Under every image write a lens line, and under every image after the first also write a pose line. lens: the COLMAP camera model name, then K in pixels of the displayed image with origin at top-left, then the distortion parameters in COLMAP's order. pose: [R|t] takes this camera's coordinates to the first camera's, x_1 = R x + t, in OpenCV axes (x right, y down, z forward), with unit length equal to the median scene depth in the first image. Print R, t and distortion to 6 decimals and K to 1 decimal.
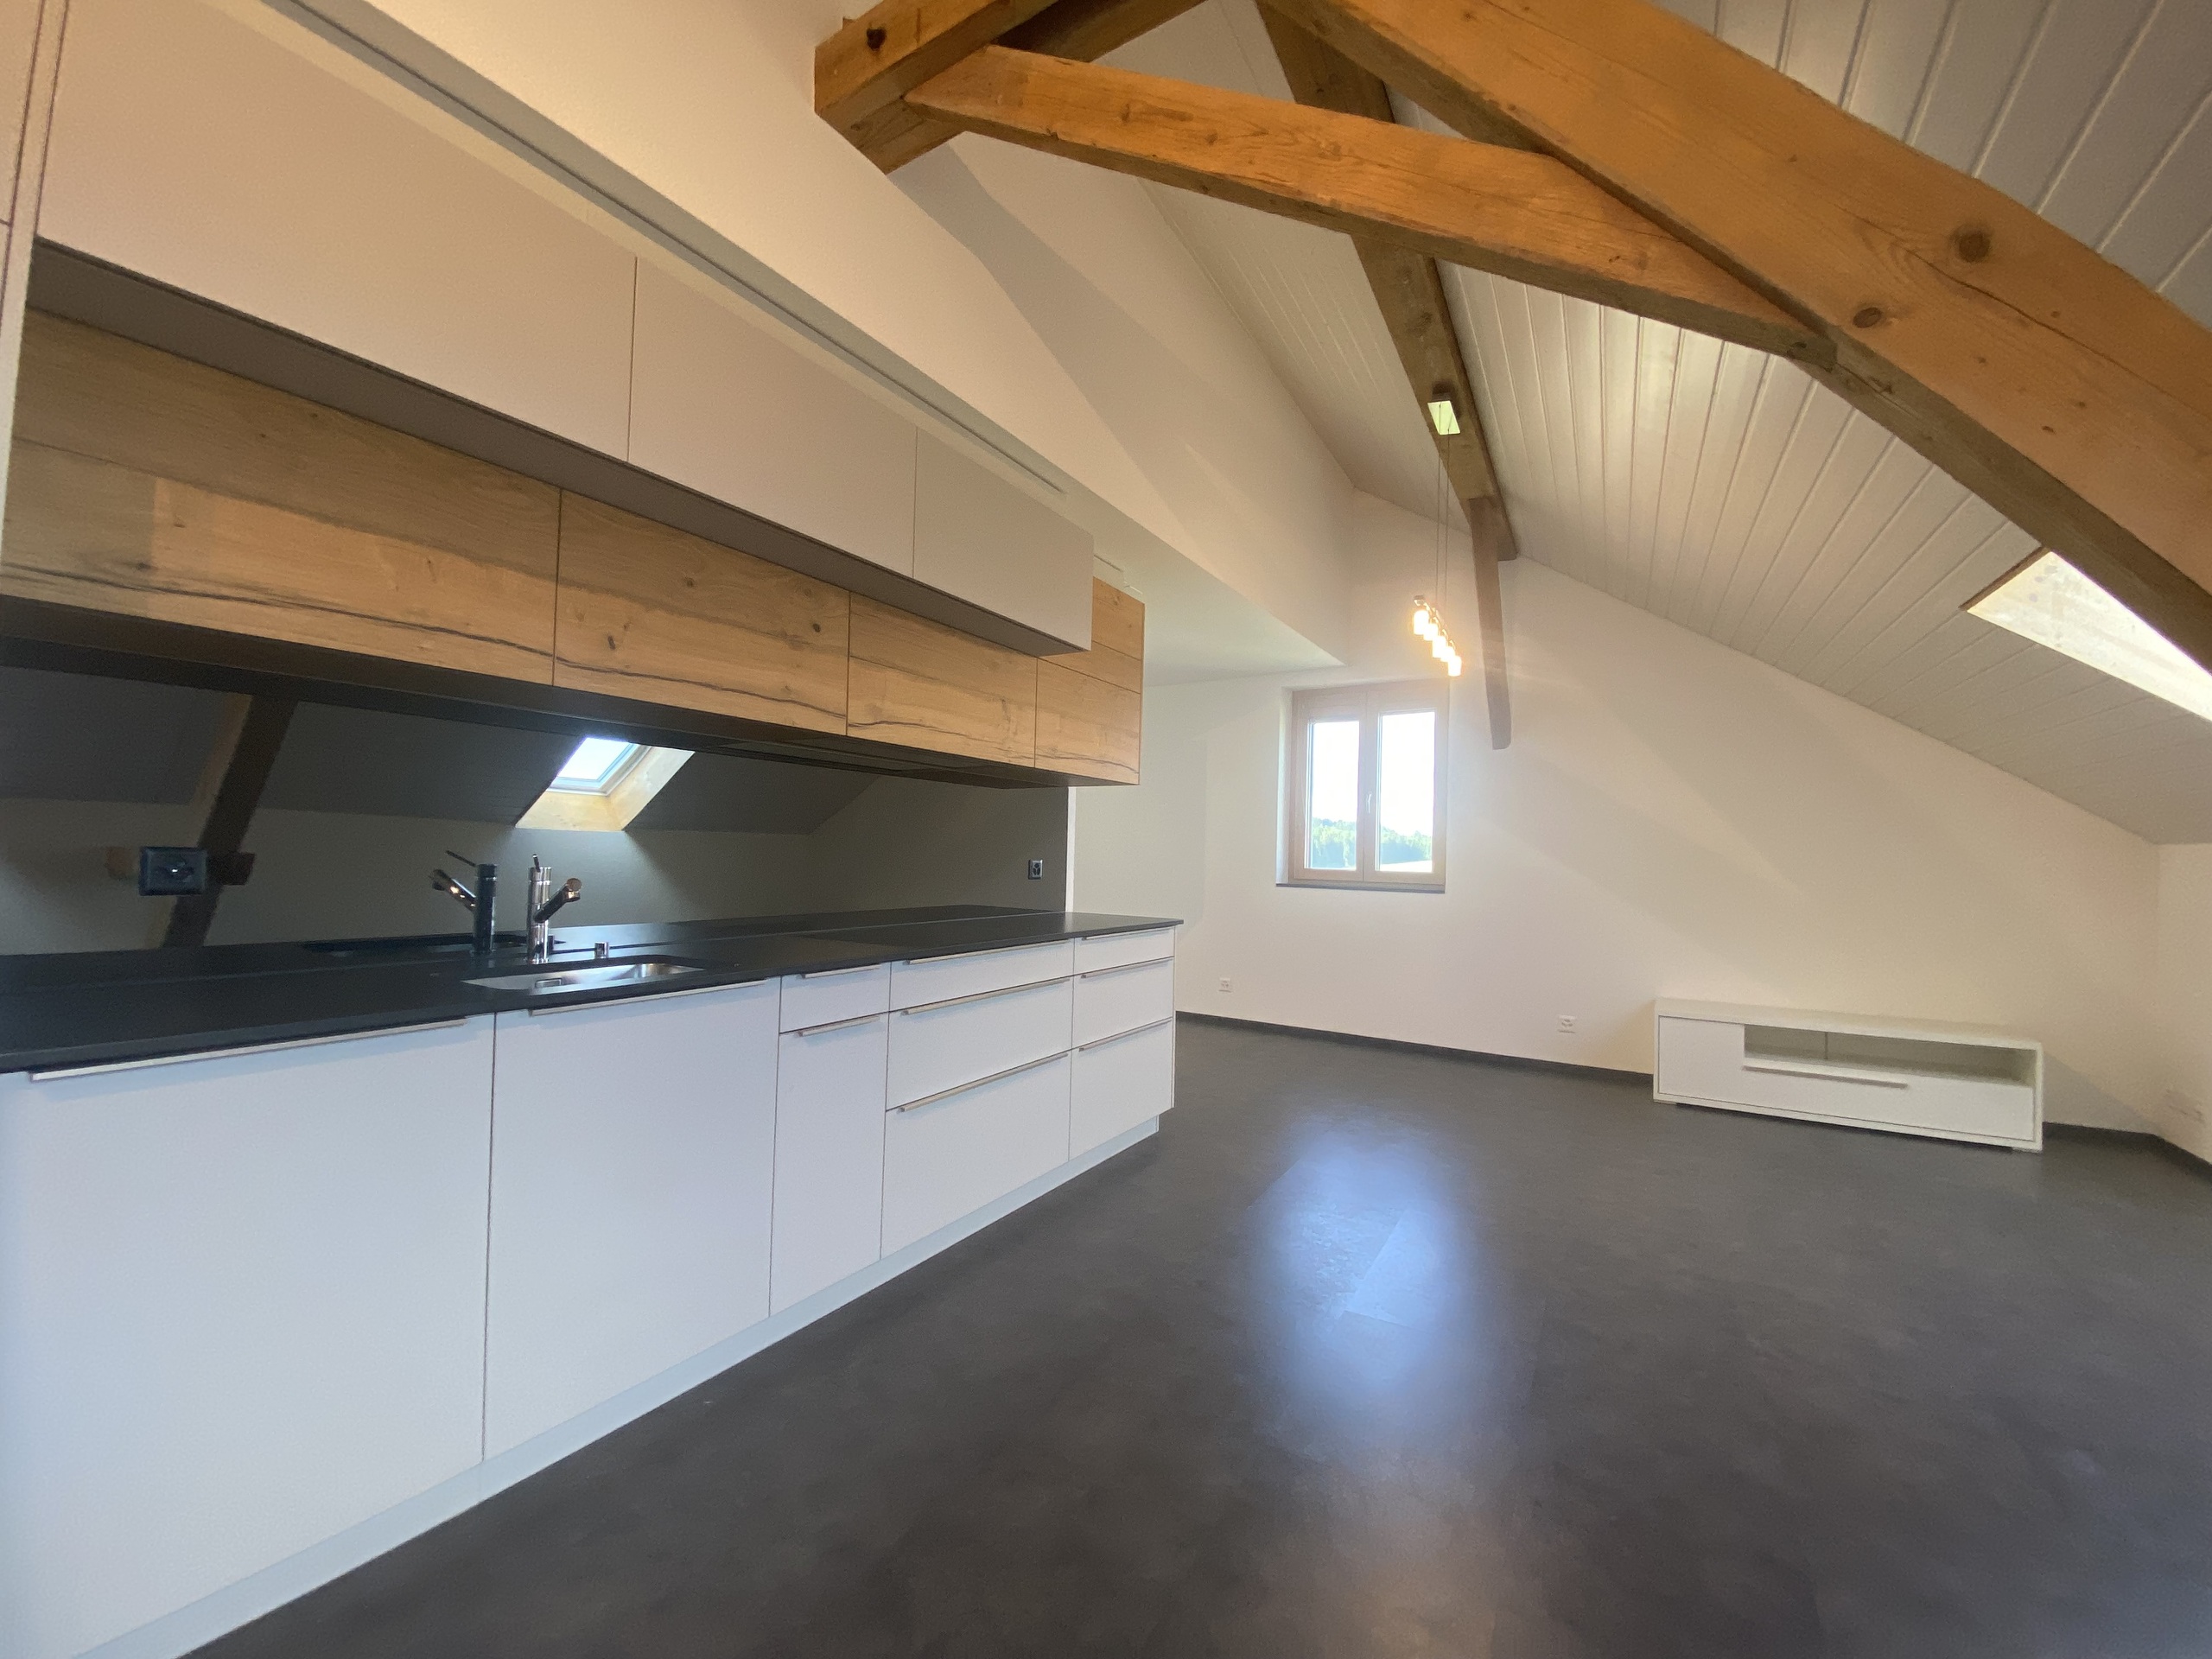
lens RADIAL K [[886.5, 0, 1094.7], [0, 886.5, 831.4], [0, 0, 1]] dist [0.001338, 0.000046]
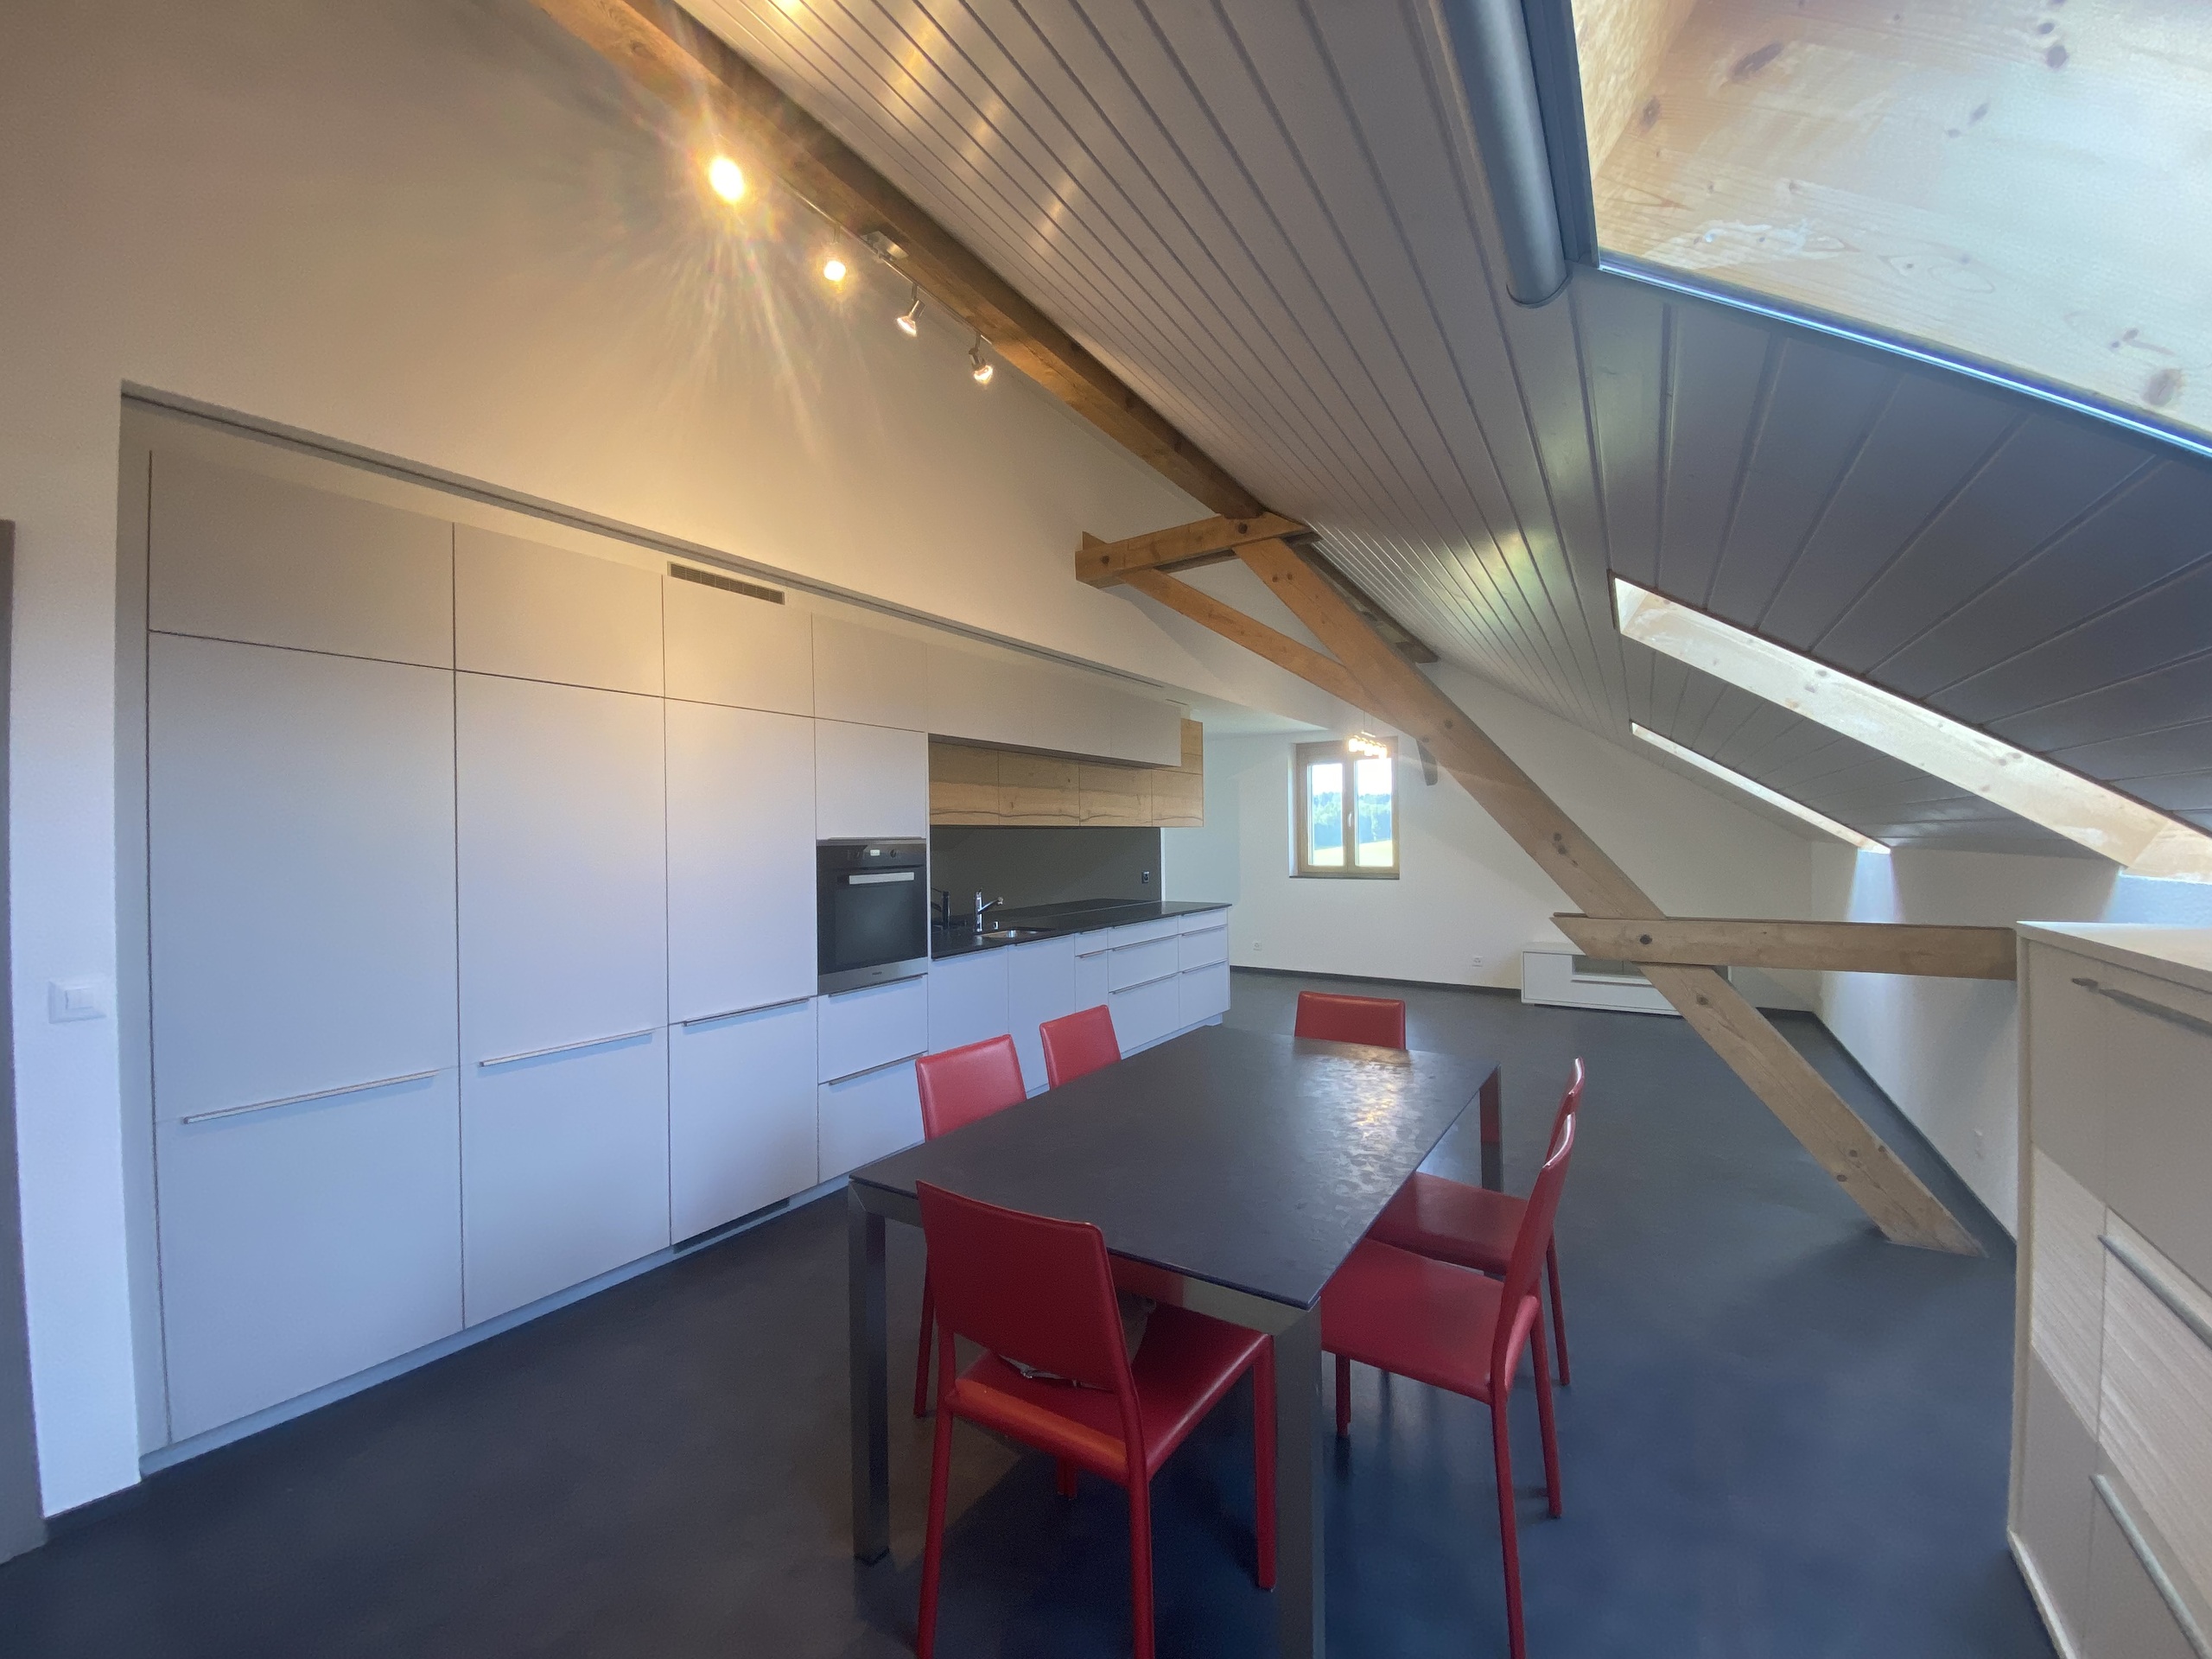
lens RADIAL K [[886.5, 0, 1111.5], [0, 886.5, 836.8], [0, 0, 1]] dist [0.001338, 0.000046]
pose [[0.999304, -0.035625, -0.011063, -0.121319], [0.035878, 0.999076, 0.023652, -0.088418], [0.010210, -0.024032, 0.999659, -0.802827]]
